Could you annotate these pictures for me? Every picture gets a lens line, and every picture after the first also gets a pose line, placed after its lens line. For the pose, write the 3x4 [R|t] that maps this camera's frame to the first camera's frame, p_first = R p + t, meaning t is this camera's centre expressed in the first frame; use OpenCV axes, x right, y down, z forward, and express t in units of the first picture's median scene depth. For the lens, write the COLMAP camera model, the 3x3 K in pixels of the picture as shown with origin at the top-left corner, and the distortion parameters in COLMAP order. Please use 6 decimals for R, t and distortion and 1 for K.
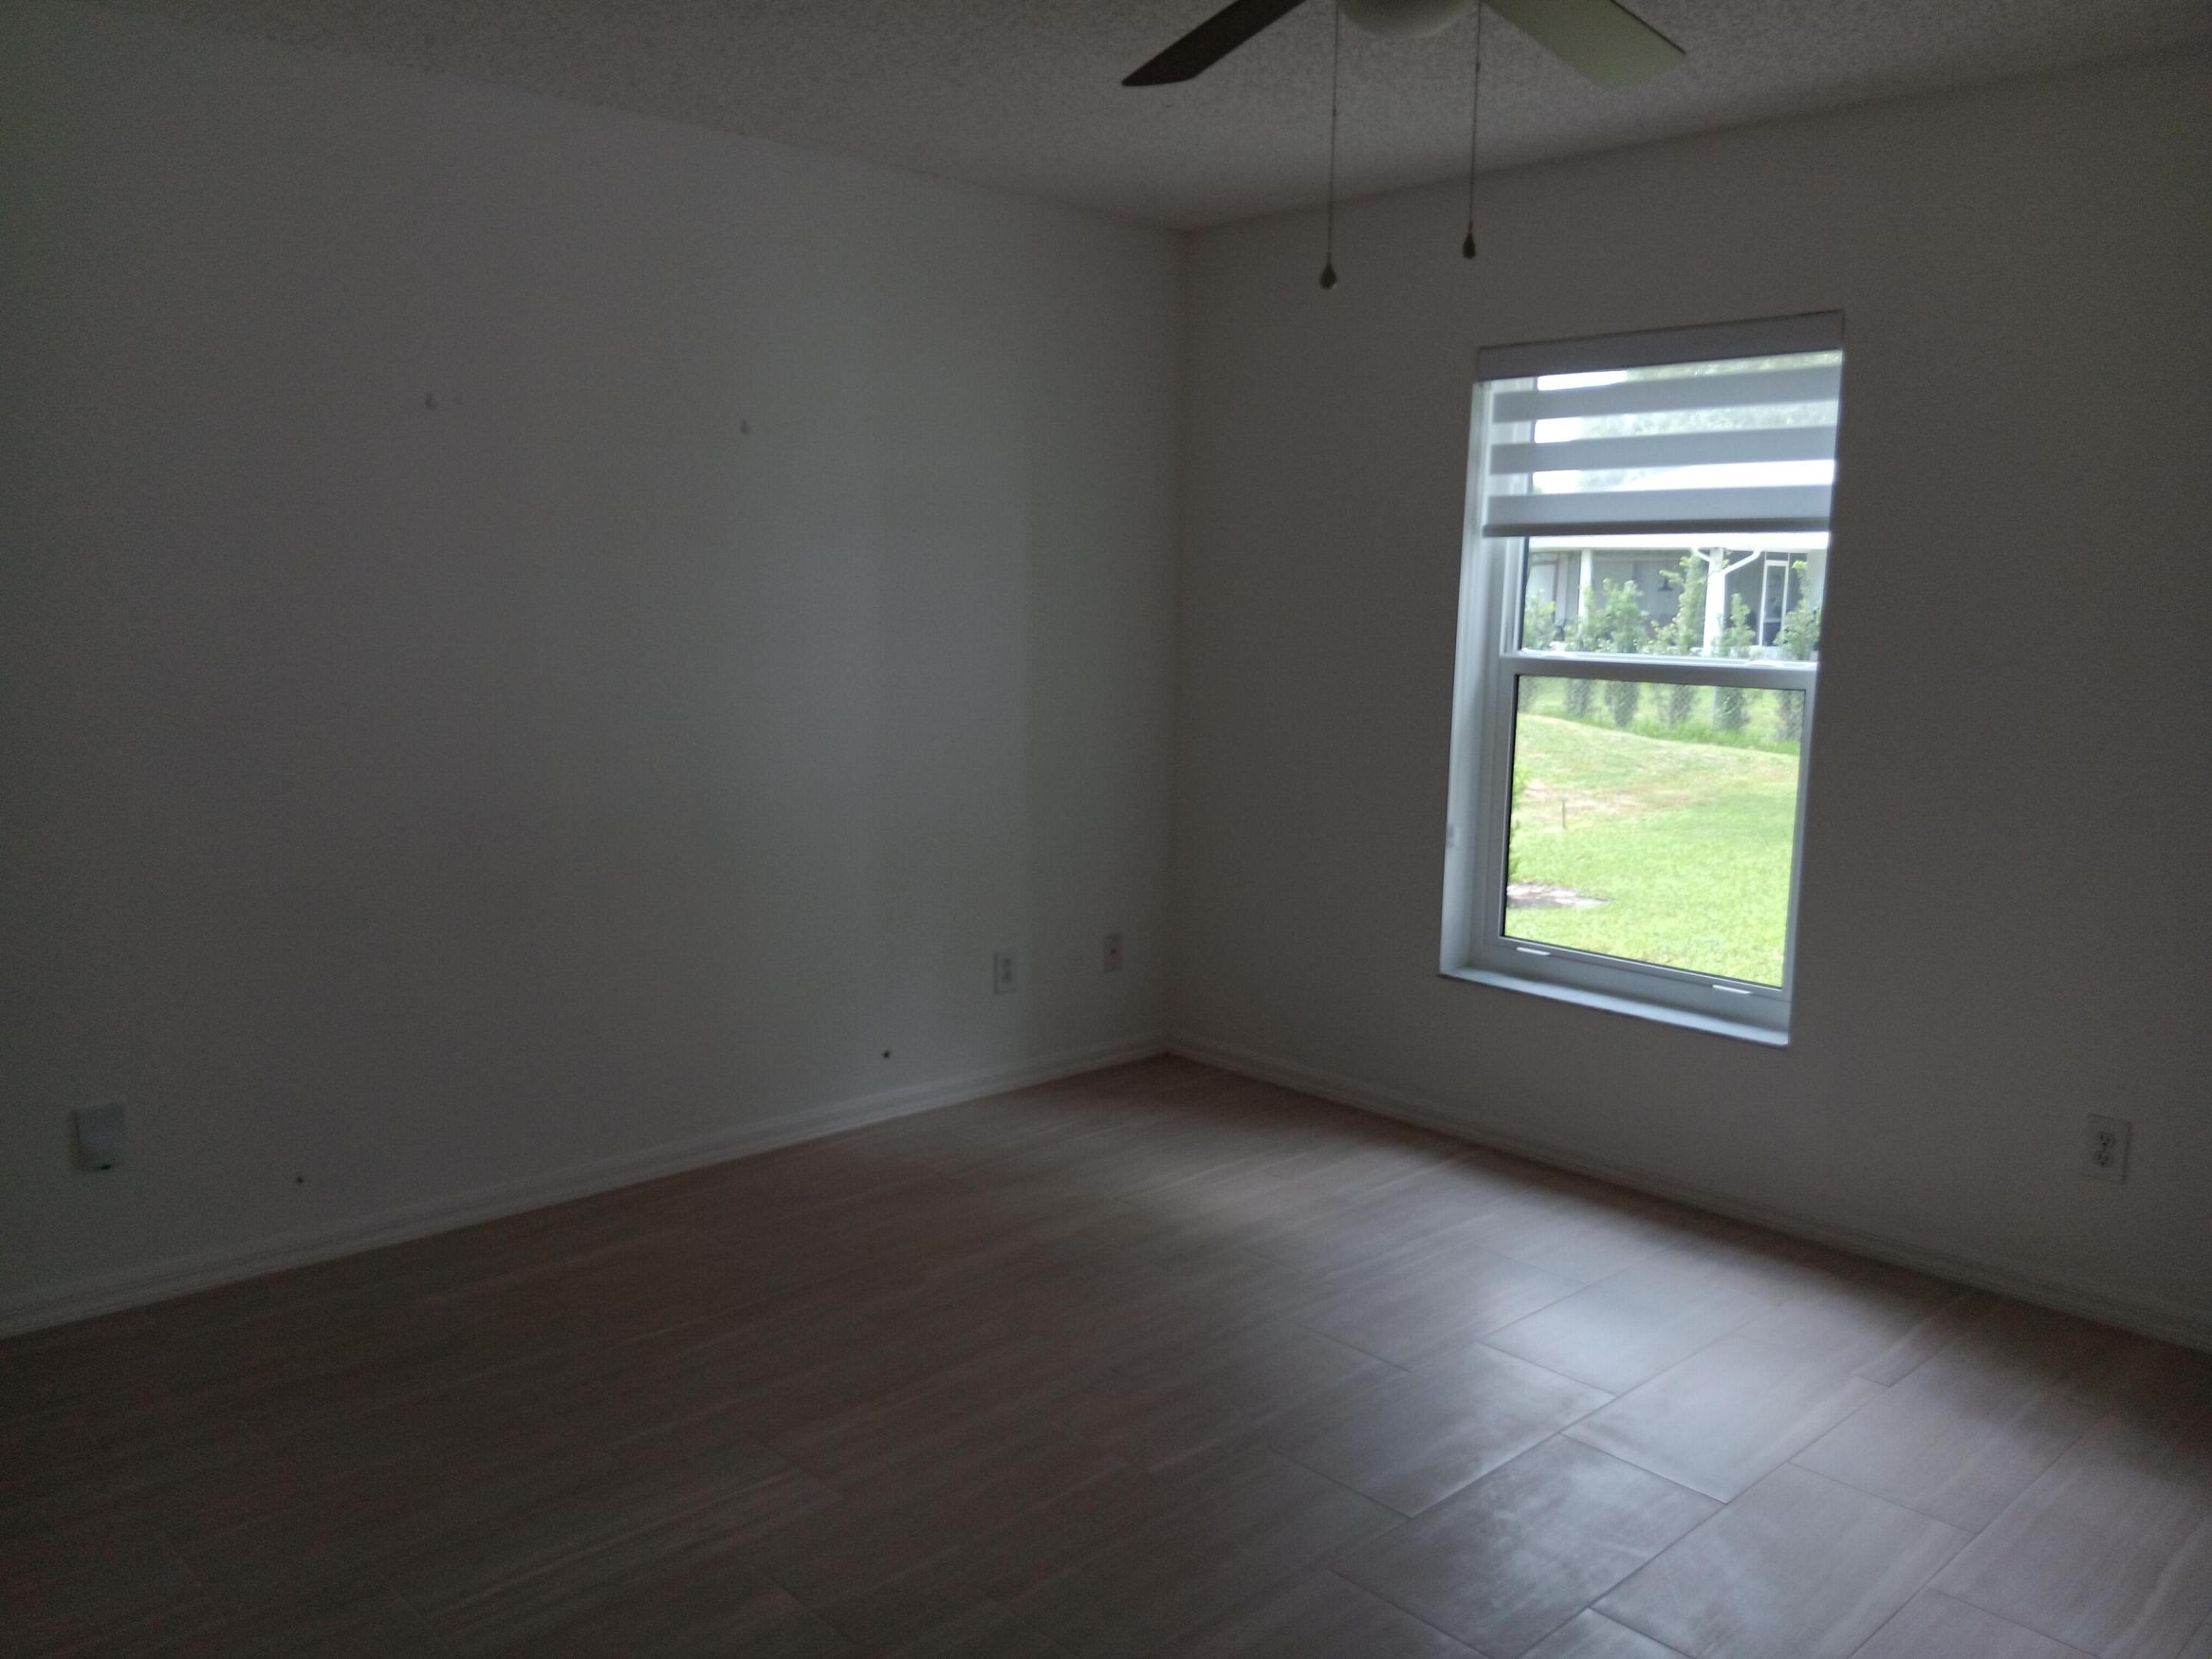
lens RADIAL K [[1673.8, 0, 1104.5], [0, 1673.8, 793.8], [0, 0, 1]] dist [0.054016, -0.114914]
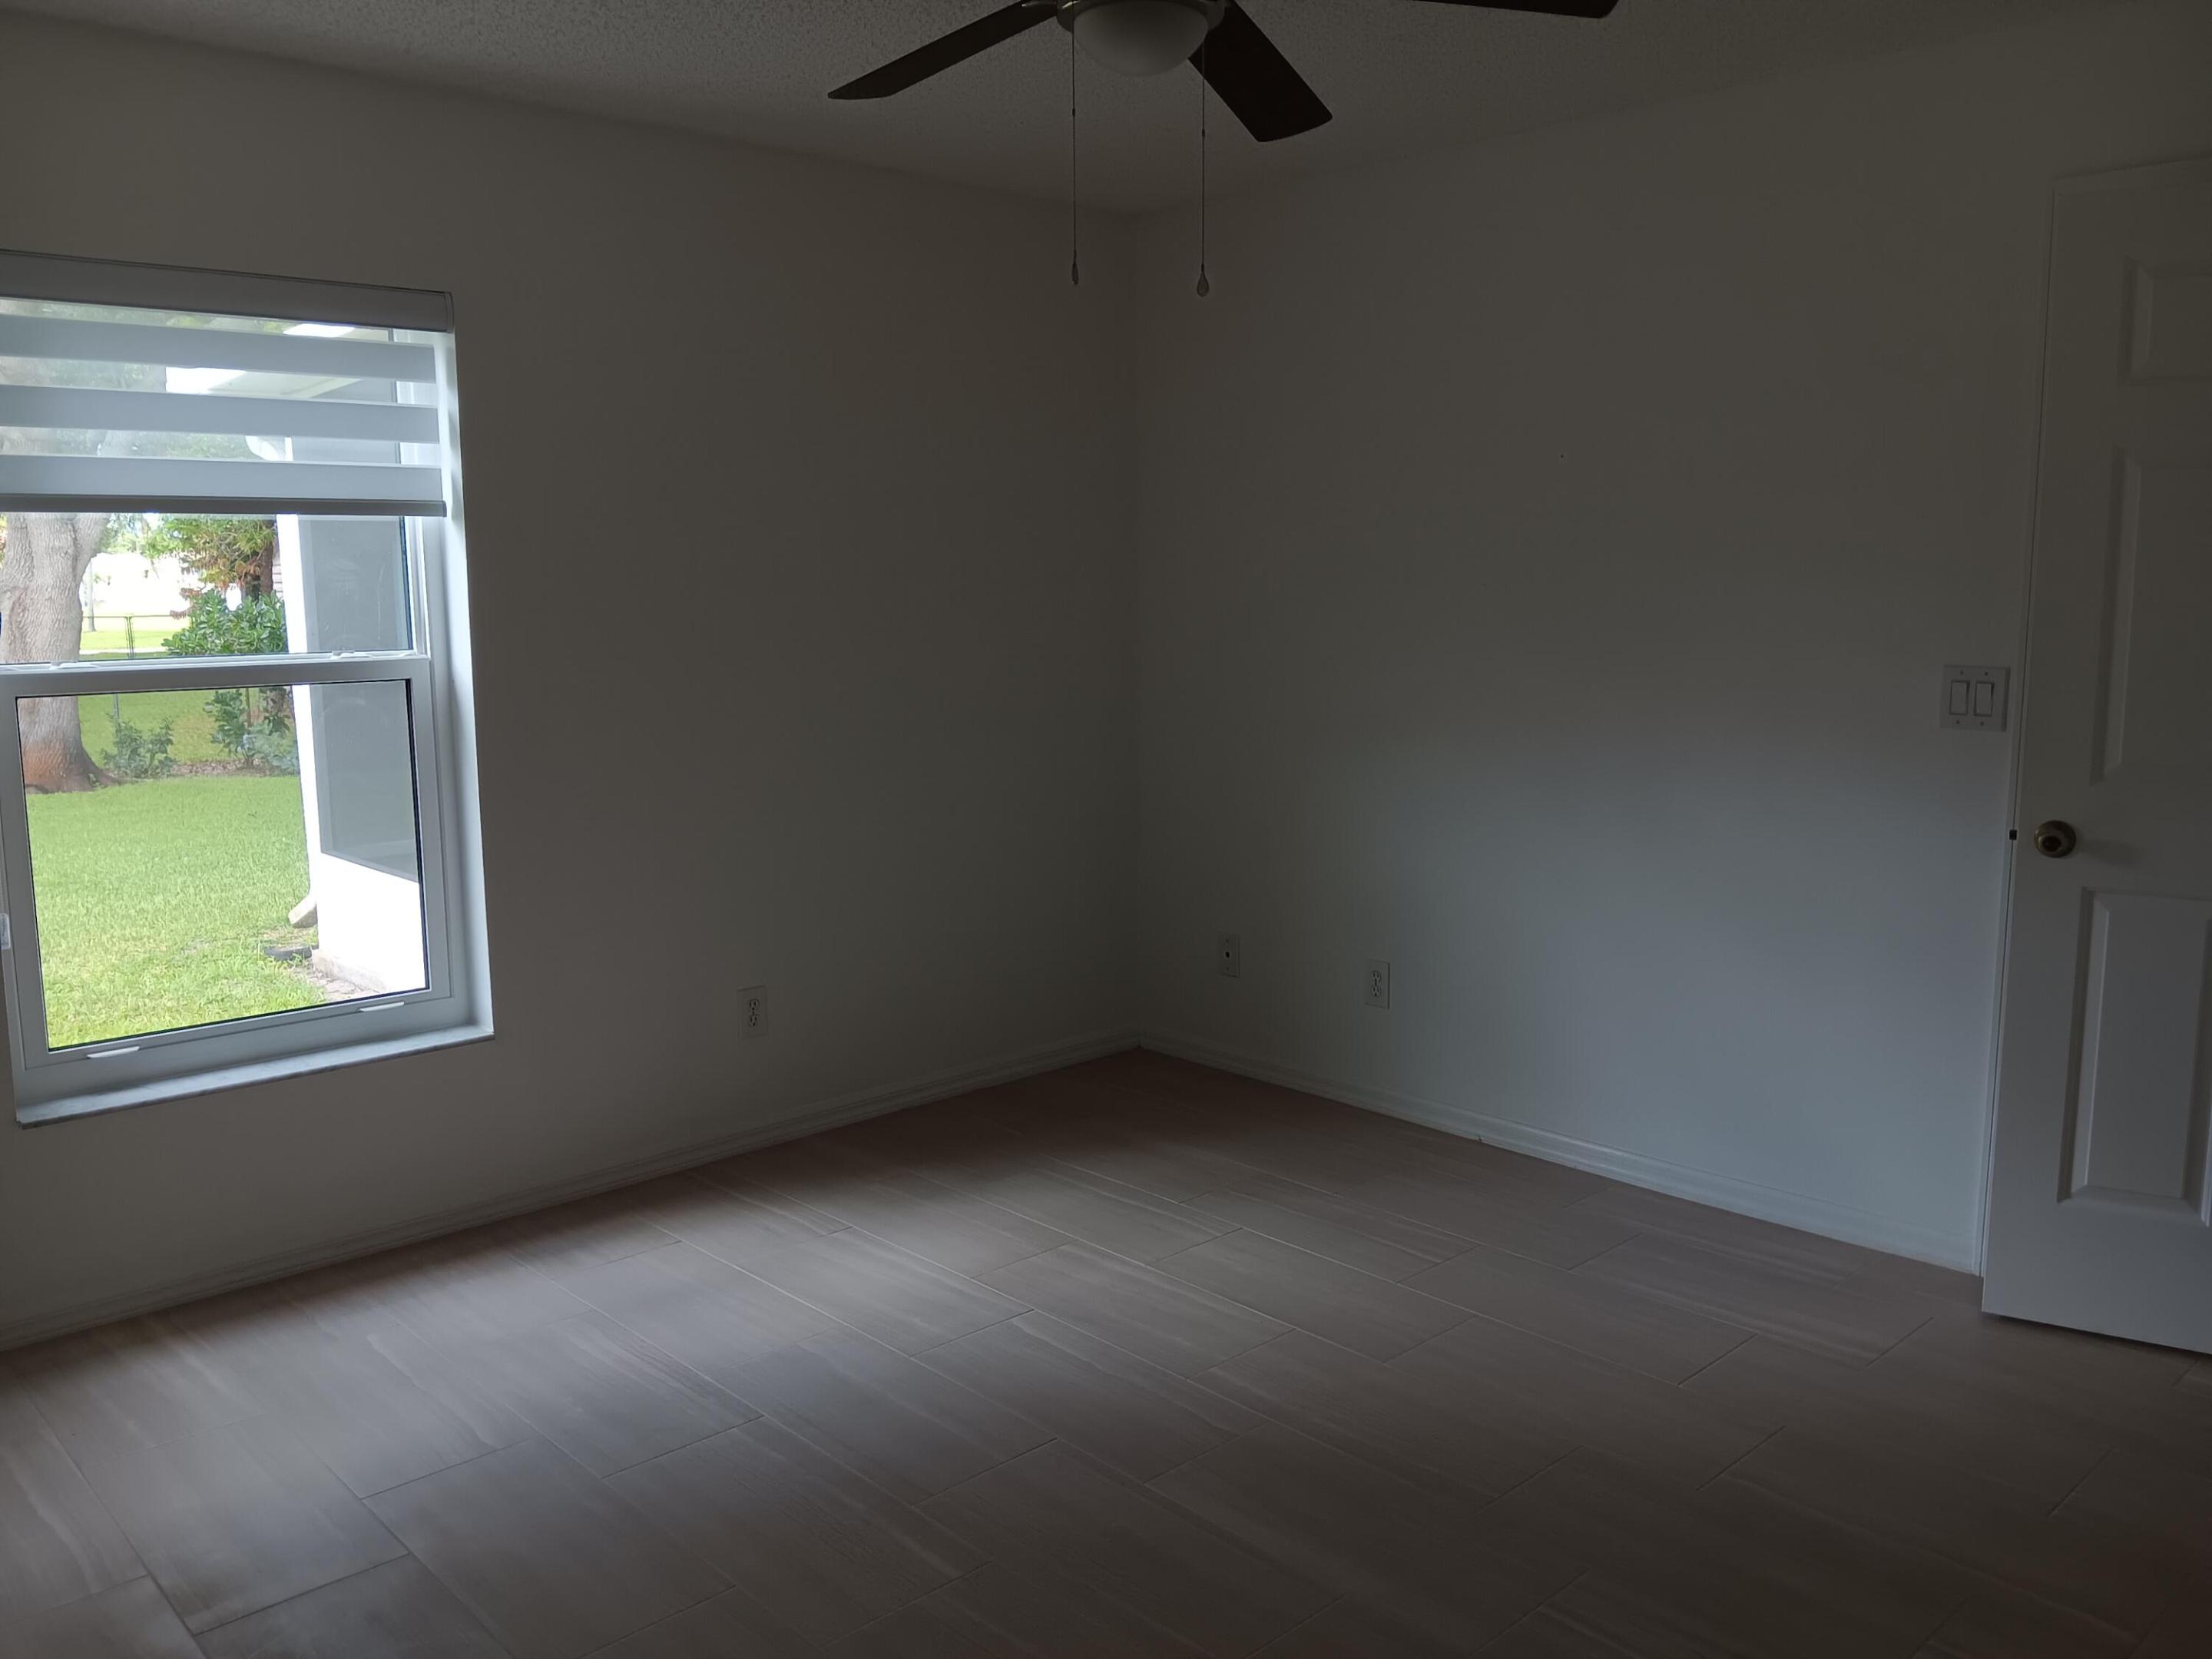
lens RADIAL K [[1673.8, 0, 1104.5], [0, 1673.8, 793.8], [0, 0, 1]] dist [0.054016, -0.114914]
pose [[0.042456, -0.145440, 0.988456, -0.524931], [0.136597, 0.980902, 0.138461, -0.075096], [-0.989716, 0.129142, 0.061512, 0.545409]]
